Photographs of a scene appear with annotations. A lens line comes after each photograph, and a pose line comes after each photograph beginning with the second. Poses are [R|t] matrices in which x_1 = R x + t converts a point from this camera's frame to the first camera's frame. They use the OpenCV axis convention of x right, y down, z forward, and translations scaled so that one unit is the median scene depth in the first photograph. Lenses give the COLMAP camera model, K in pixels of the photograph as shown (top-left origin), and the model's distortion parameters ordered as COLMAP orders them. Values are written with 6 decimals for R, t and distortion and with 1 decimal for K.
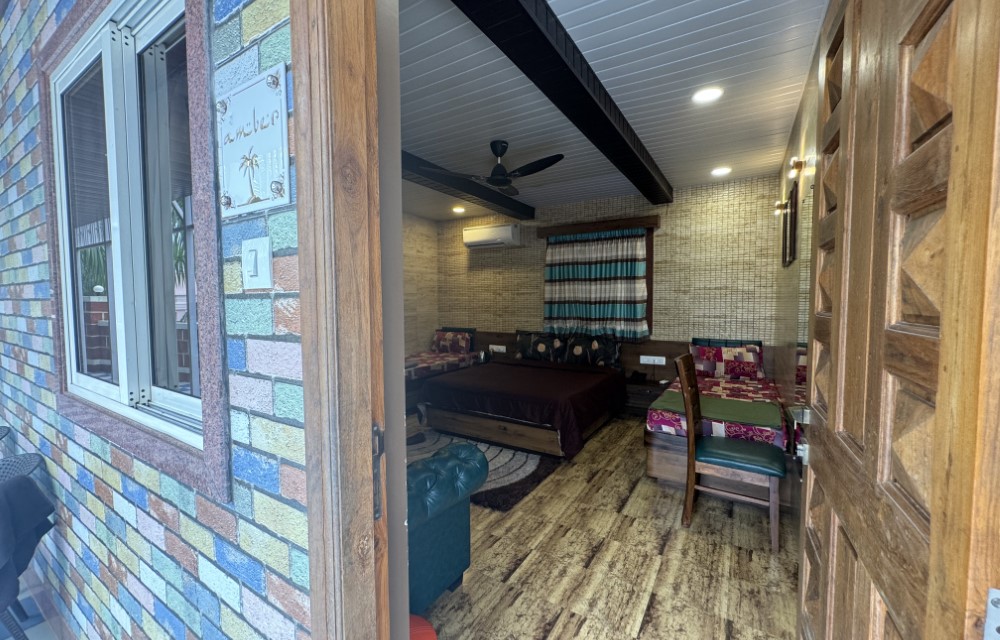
lens RADIAL K [[400.8, 0, 499.1], [0, 400.8, 316.9], [0, 0, 1]] dist [-0.001235, -0.000180]
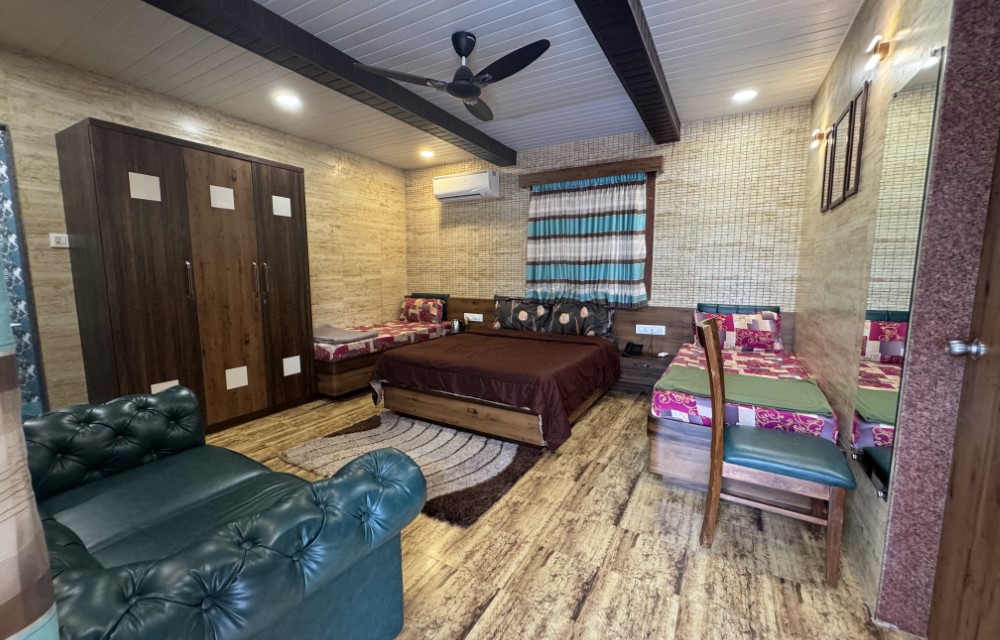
lens RADIAL K [[400.8, 0, 498.2], [0, 400.8, 316.1], [0, 0, 1]] dist [-0.001235, -0.000180]
pose [[0.999488, -0.000004, 0.031989, 0.030623], [-0.002140, 0.997752, 0.066974, 0.025029], [-0.031917, -0.067008, 0.997242, 0.169370]]
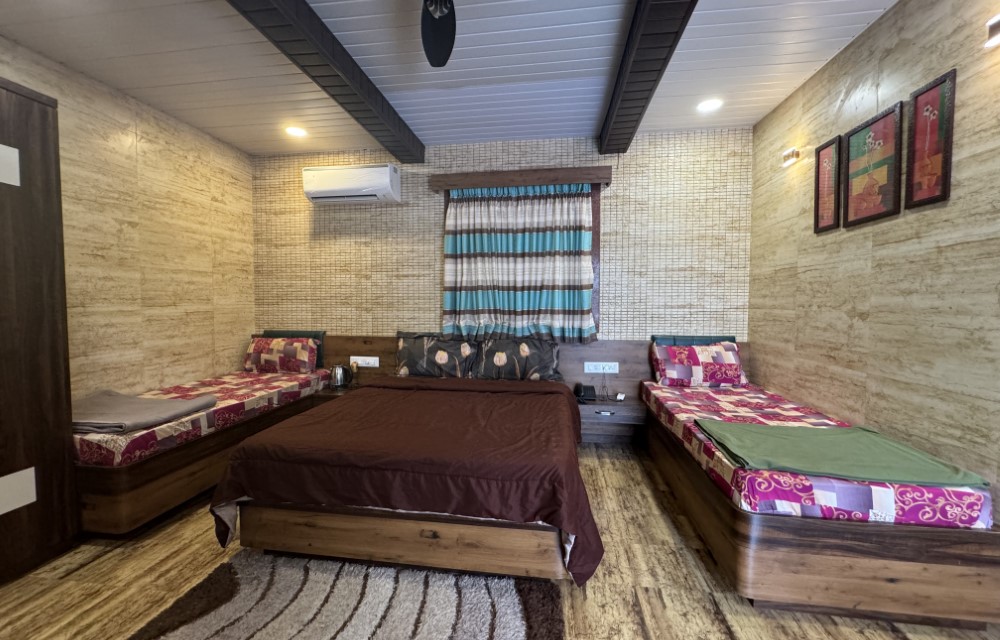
lens RADIAL K [[400.8, 0, 497.4], [0, 400.8, 317.1], [0, 0, 1]] dist [-0.001235, -0.000180]
pose [[0.916386, -0.010522, 0.400158, -0.091147], [0.013870, 0.999889, -0.005471, 0.020224], [-0.400056, 0.010563, 0.916430, 0.459439]]
